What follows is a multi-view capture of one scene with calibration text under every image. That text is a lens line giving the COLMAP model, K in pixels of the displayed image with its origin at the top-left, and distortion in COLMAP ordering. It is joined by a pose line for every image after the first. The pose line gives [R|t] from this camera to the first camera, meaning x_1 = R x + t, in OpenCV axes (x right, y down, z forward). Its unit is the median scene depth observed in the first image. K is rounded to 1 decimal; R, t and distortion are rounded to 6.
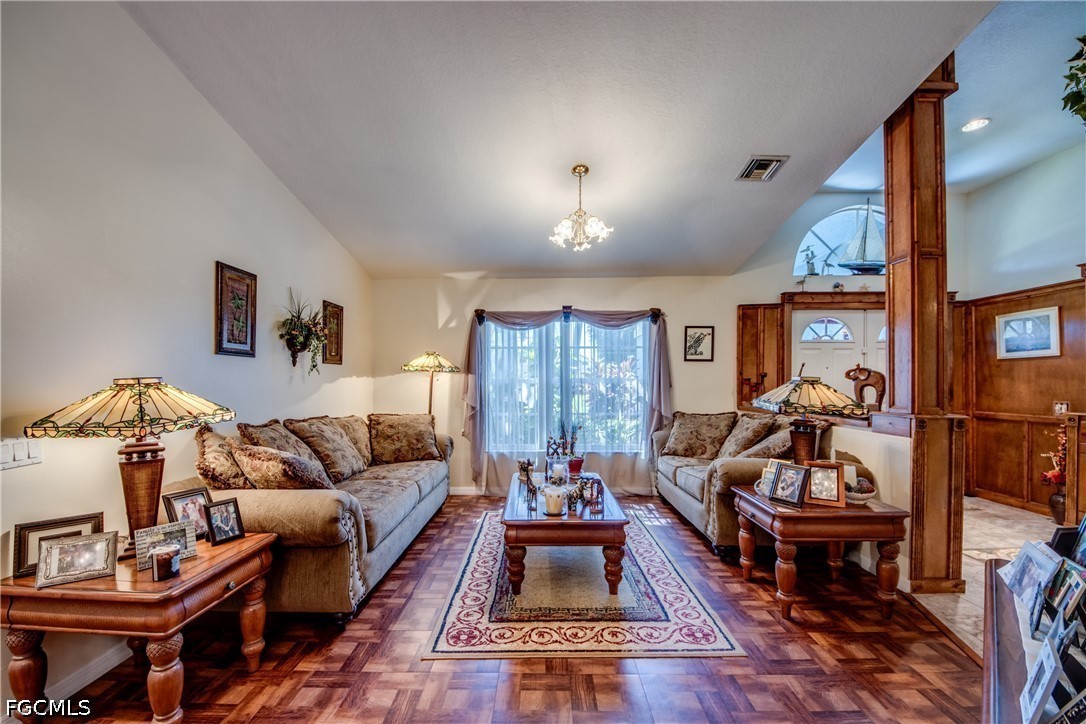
lens RADIAL K [[419.6, 0, 531.7], [0, 419.6, 371.0], [0, 0, 1]] dist [0.016805, -0.014584]
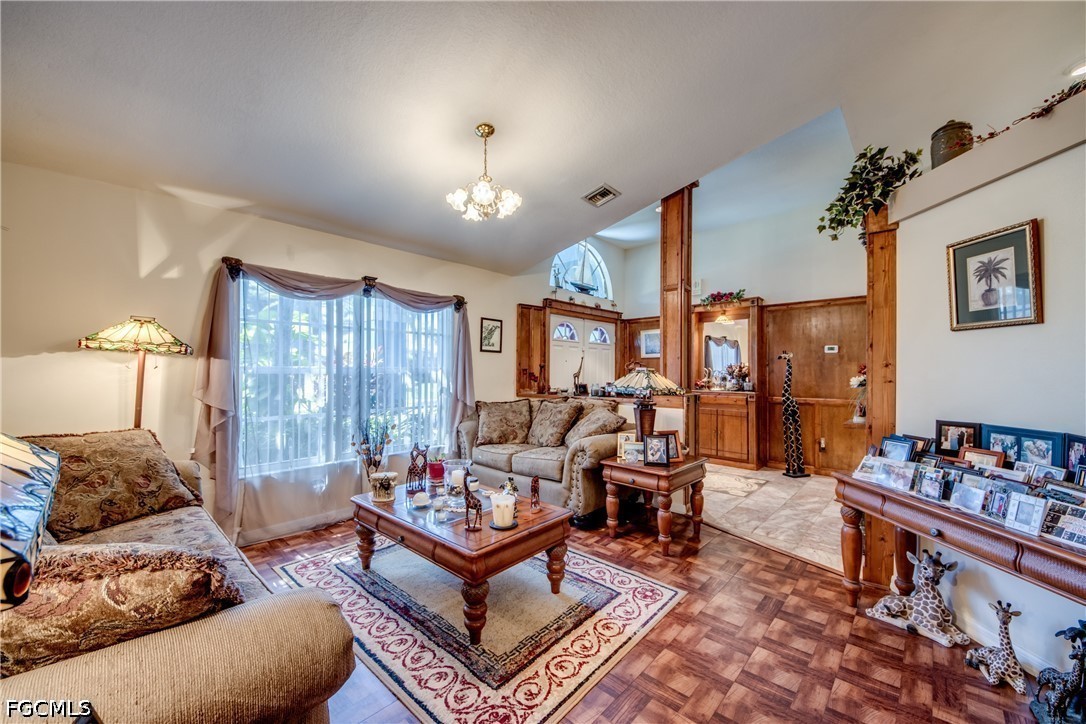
lens RADIAL K [[419.6, 0, 539.8], [0, 419.6, 367.2], [0, 0, 1]] dist [0.016805, -0.014584]
pose [[0.659269, 0.010722, 0.751831, -0.446895], [-0.018948, 0.999818, 0.002356, 0.013904], [-0.751669, -0.015799, 0.659352, 0.330046]]
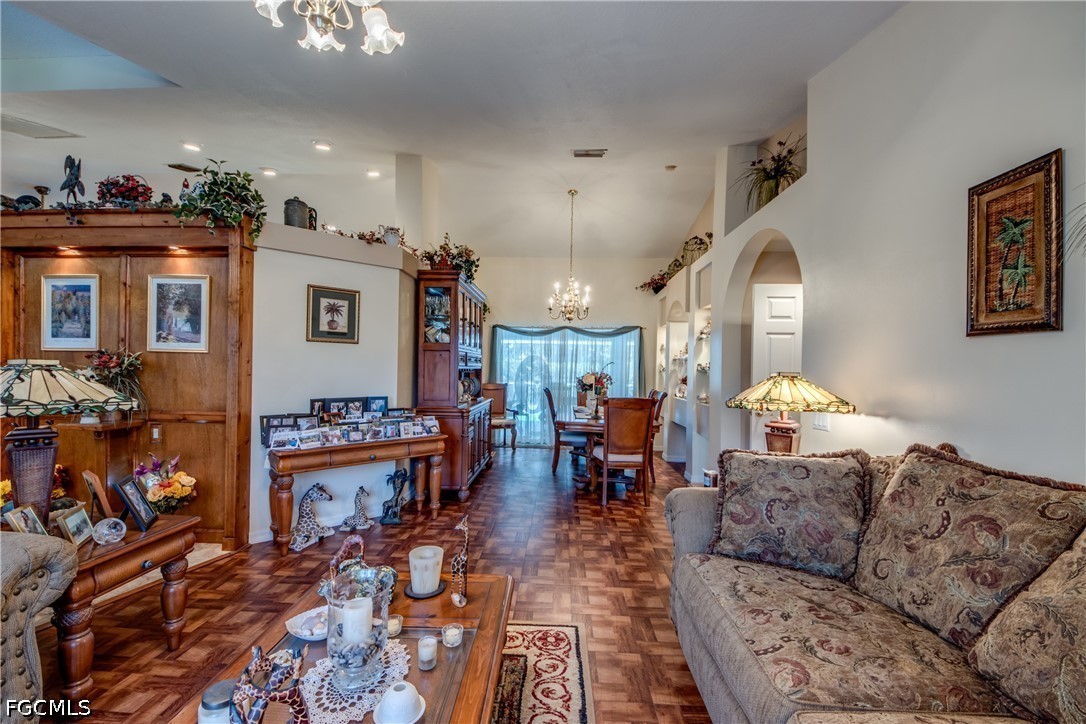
lens RADIAL K [[440.1, 0, 554.2], [0, 440.1, 368.9], [0, 0, 1]] dist [0.009760, -0.013772]
pose [[-0.999834, -0.015088, -0.010245, -0.101015], [-0.014912, 0.999743, -0.017087, 0.023634], [0.010500, -0.016931, -0.999802, 1.370663]]
